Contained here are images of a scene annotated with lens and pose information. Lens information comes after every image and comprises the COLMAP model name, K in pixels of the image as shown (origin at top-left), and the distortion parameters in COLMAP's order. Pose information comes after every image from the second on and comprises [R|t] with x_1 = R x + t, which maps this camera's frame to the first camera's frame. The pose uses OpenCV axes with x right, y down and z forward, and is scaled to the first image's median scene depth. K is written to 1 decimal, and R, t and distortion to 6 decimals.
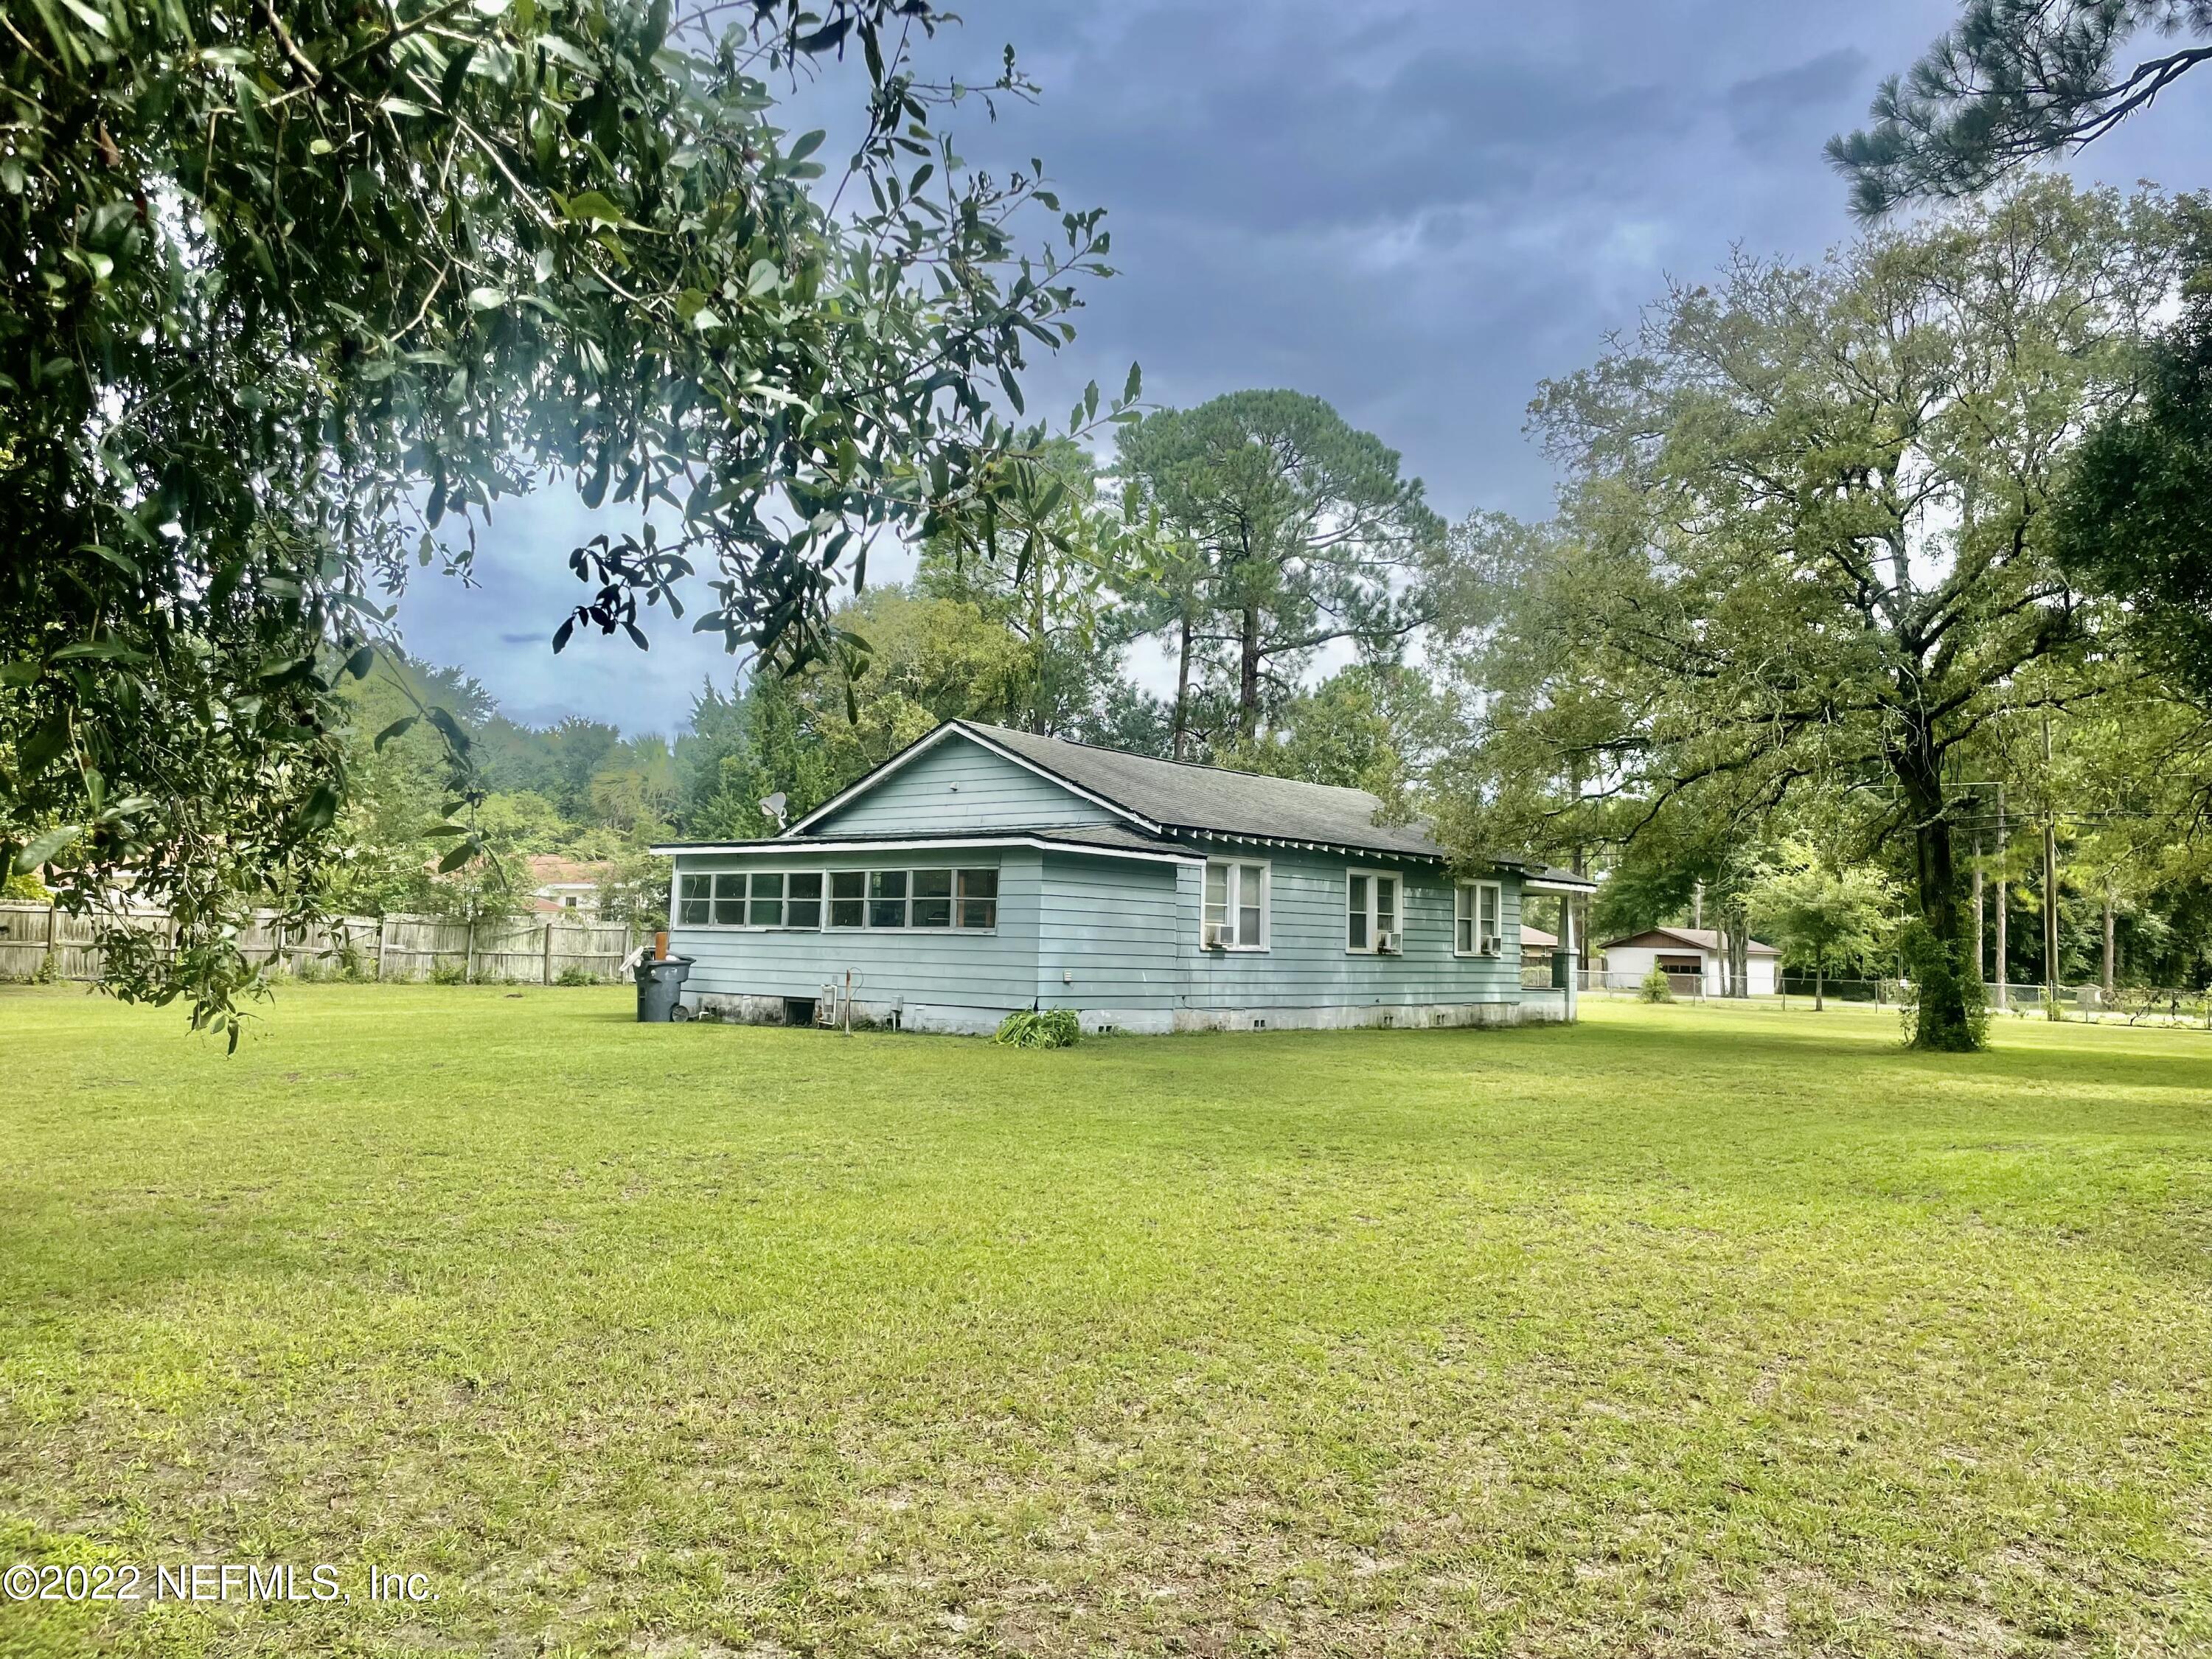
lens RADIAL K [[1696.2, 0, 1099.6], [0, 1696.2, 832.3], [0, 0, 1]] dist [-0.015618, -0.014530]
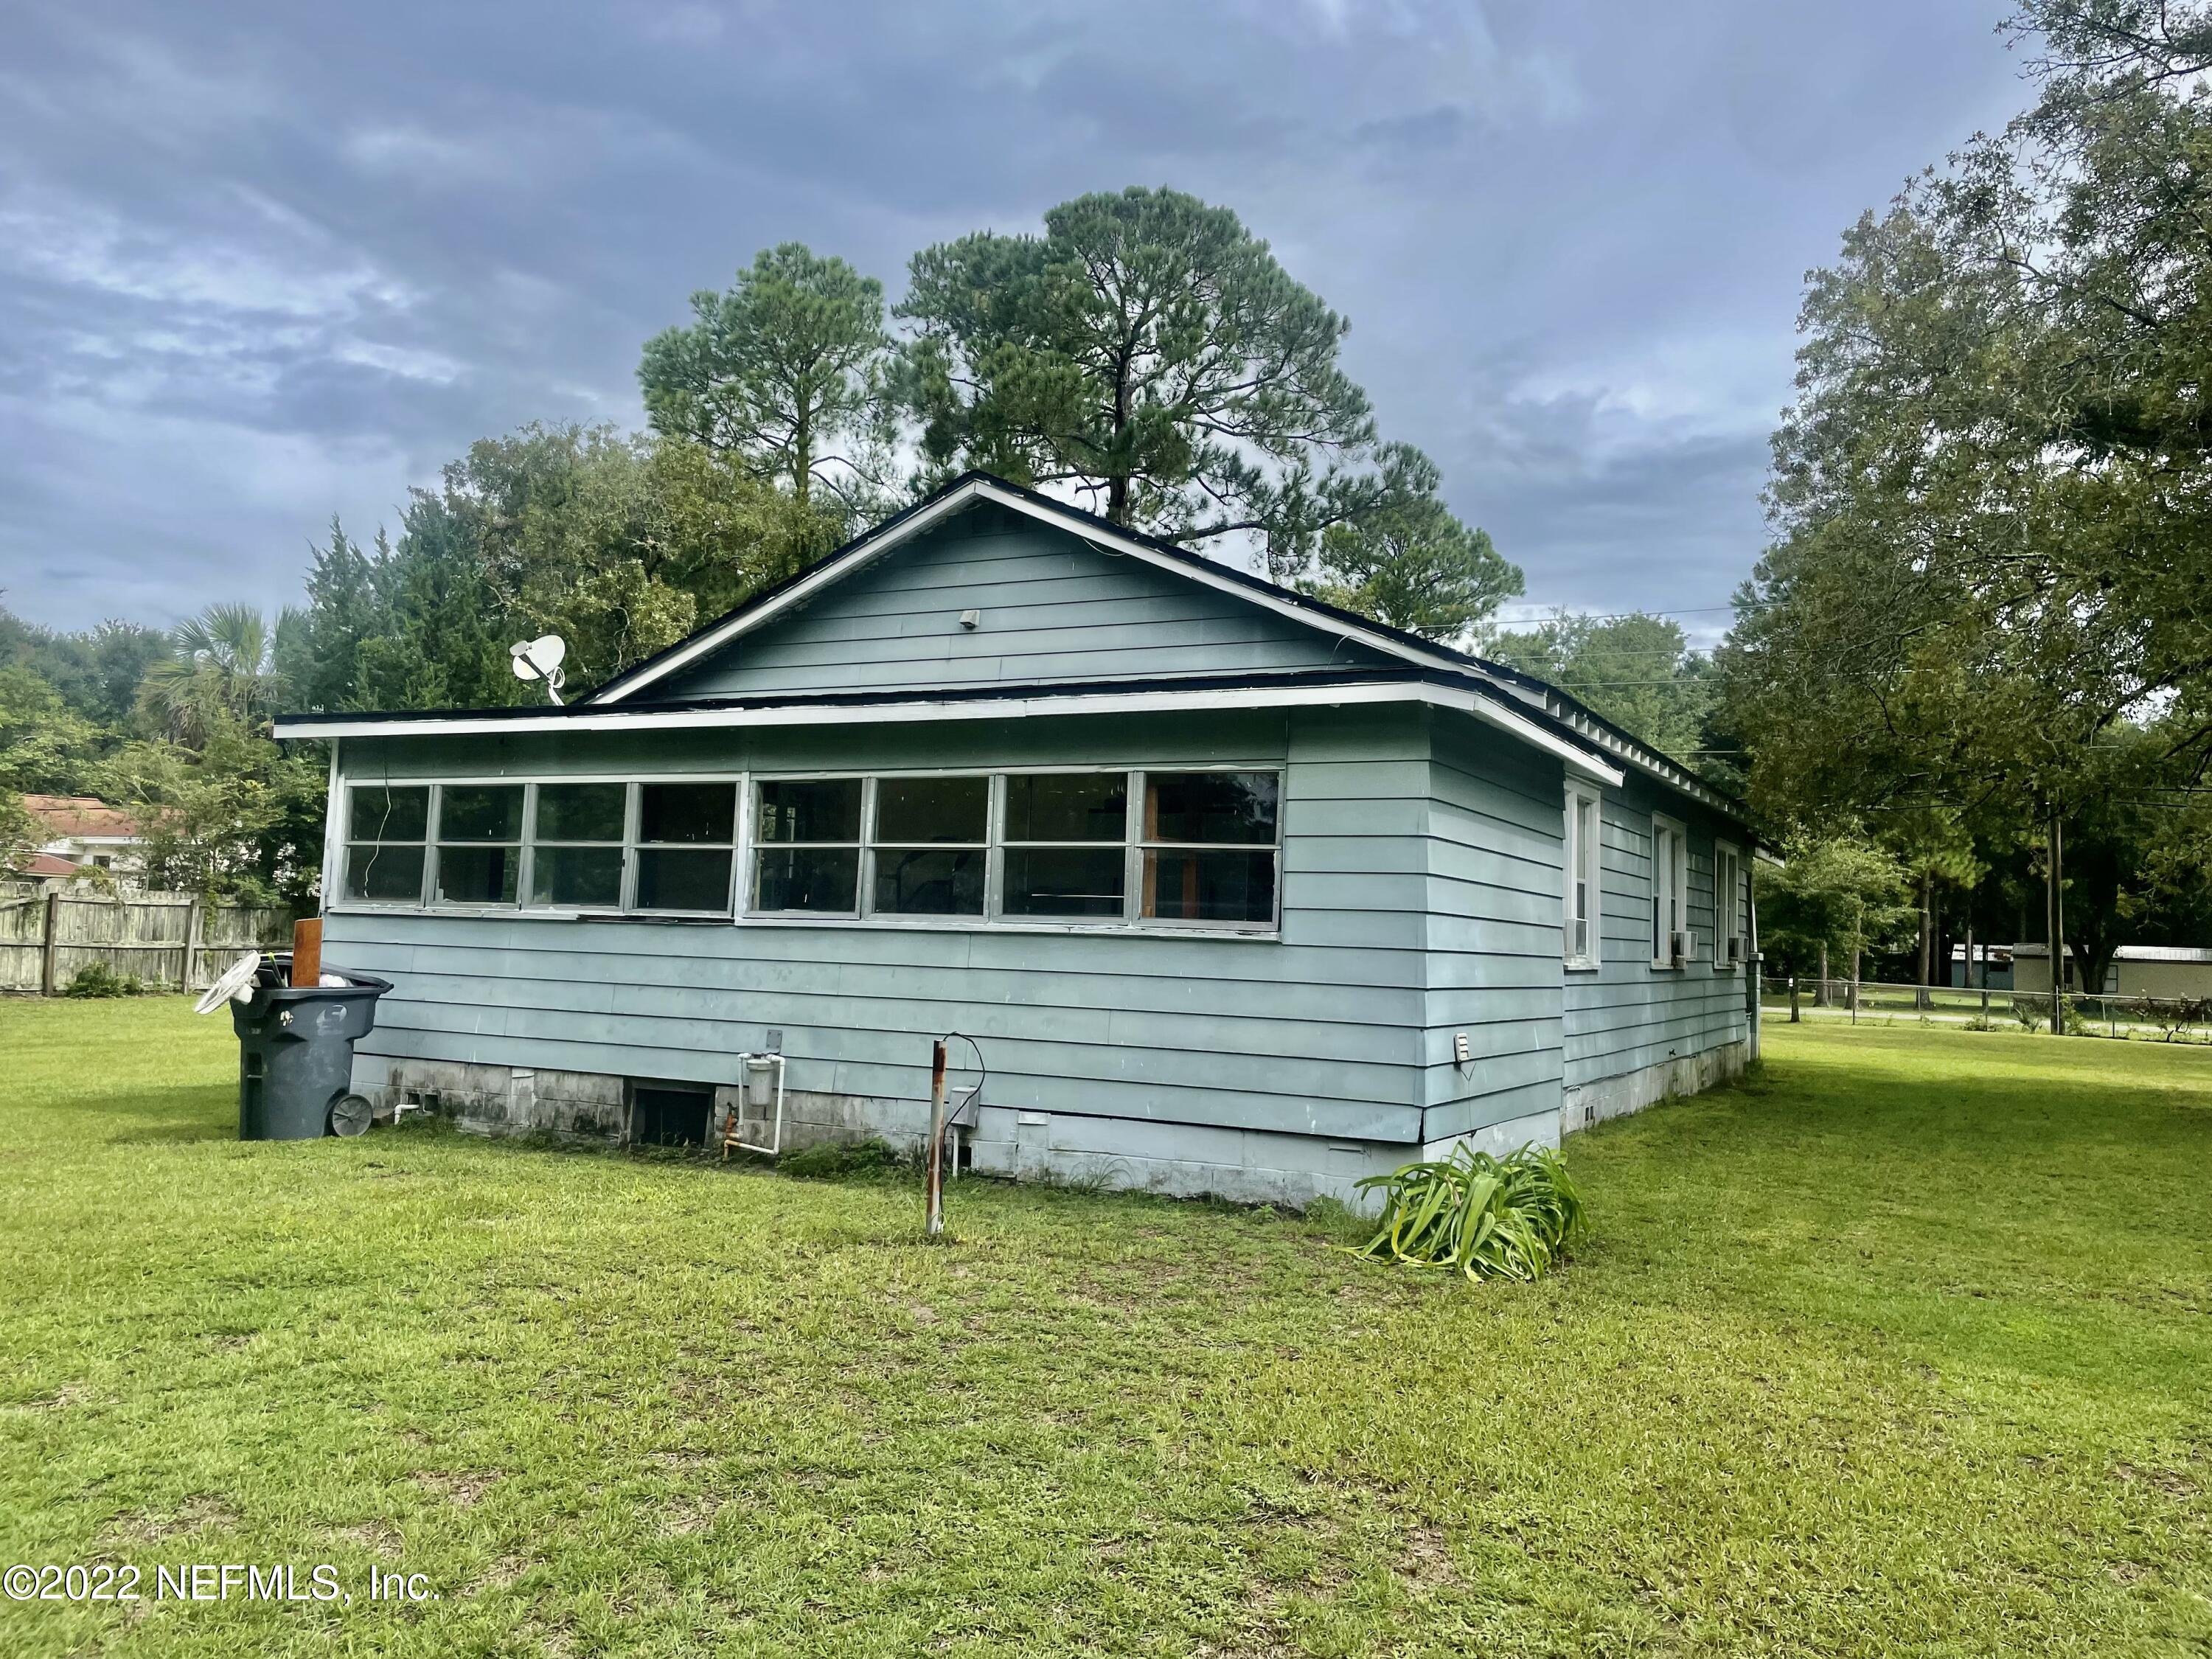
lens RADIAL K [[1696.2, 0, 1117.0], [0, 1696.2, 821.0], [0, 0, 1]] dist [-0.015618, -0.014530]
pose [[0.972201, 0.025598, 0.232745, -0.162328], [-0.026495, 0.999649, 0.000726, 0.029609], [-0.232644, -0.006872, 0.972538, 0.550926]]
